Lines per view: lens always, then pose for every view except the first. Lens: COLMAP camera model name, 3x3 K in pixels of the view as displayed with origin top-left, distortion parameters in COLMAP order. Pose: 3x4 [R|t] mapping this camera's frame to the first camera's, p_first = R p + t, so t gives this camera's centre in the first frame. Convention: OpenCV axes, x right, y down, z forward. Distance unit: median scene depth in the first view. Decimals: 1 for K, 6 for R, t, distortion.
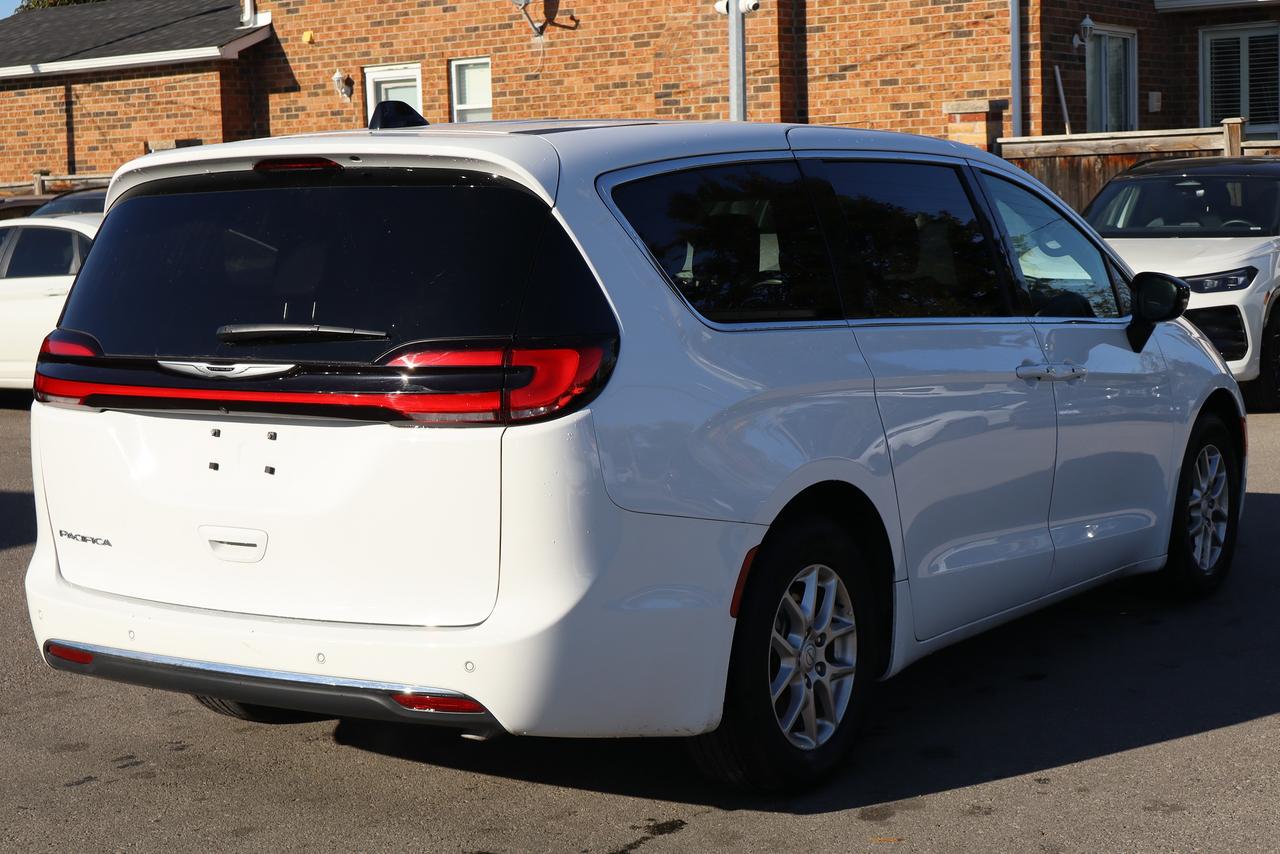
lens RADIAL K [[2249.0, 0, 638.4], [0, 2249.0, 423.2], [0, 0, 1]] dist [-0.083839, 0.000000]
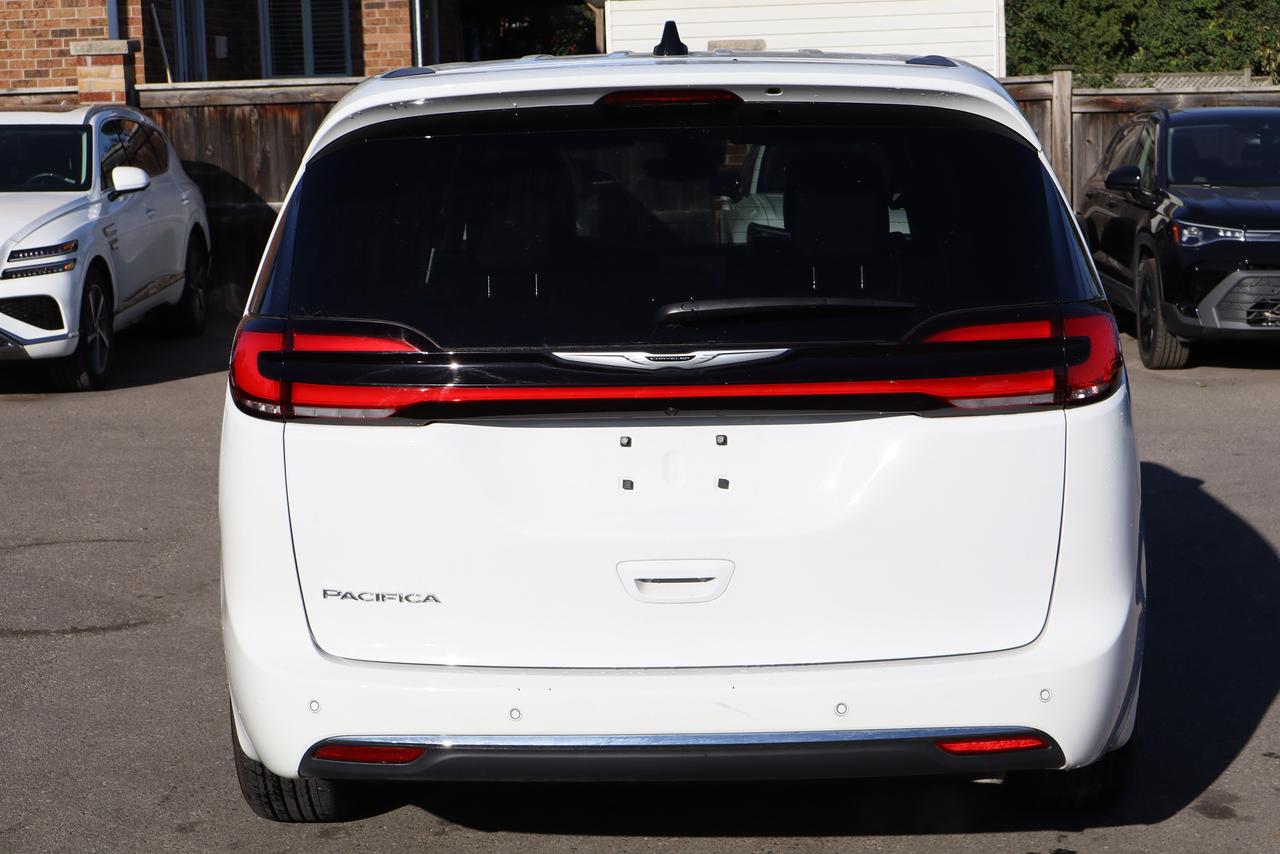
lens RADIAL K [[2398.5, 0, 642.3], [0, 2398.5, 432.2], [0, 0, 1]] dist [0.083684, 0.000000]
pose [[0.849751, -0.061231, 0.523616, -0.408654], [0.054084, 0.998117, 0.028949, -0.015017], [-0.524403, 0.003720, 0.851462, 0.188453]]
